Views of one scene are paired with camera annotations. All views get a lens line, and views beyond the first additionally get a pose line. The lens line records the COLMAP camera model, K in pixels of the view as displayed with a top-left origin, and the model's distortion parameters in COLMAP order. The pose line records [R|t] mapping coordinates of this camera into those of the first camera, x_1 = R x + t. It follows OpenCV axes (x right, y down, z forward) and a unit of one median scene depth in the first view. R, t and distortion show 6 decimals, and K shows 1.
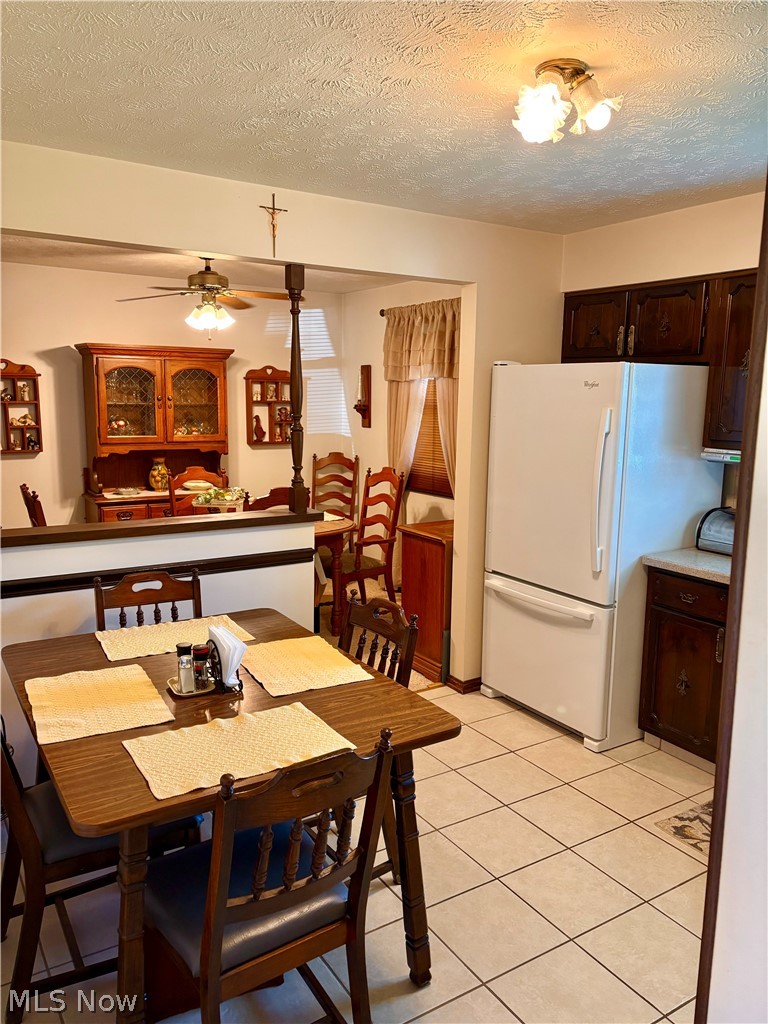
lens RADIAL K [[764.8, 0, 385.9], [0, 764.8, 513.8], [0, 0, 1]] dist [0.023630, -0.004305]
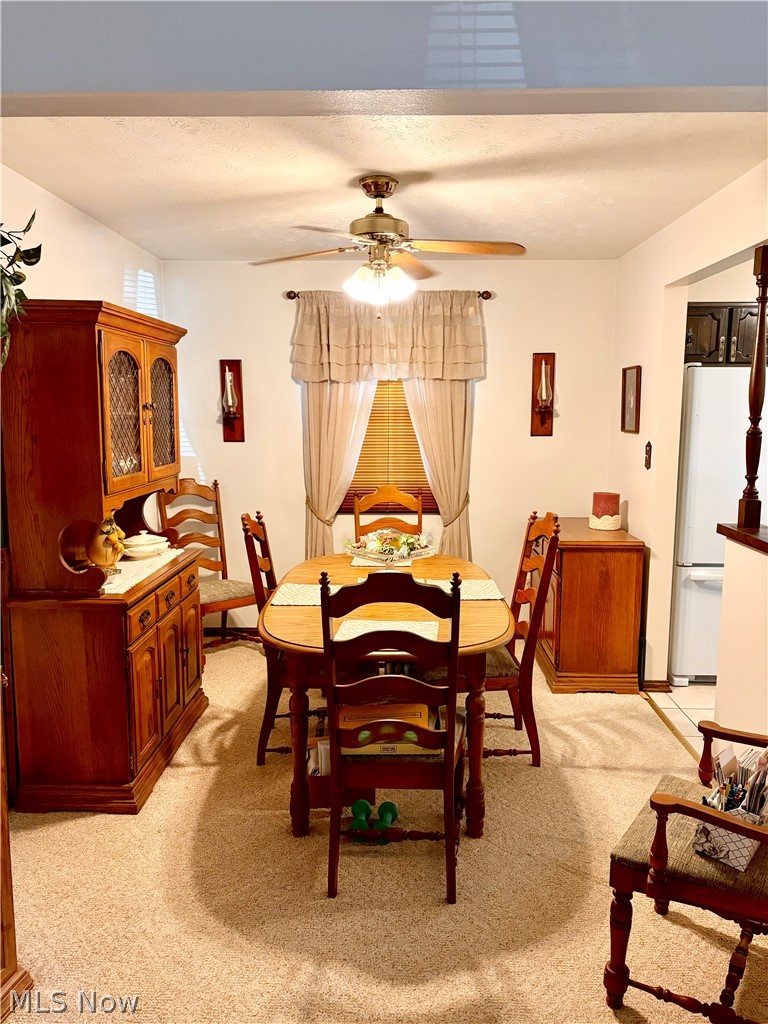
lens RADIAL K [[764.8, 0, 383.2], [0, 764.8, 507.2], [0, 0, 1]] dist [0.023630, -0.004305]
pose [[0.566702, -0.120760, 0.815025, -0.805333], [0.134360, 0.989504, 0.053189, -0.097528], [-0.812894, 0.079365, 0.576979, 0.628112]]
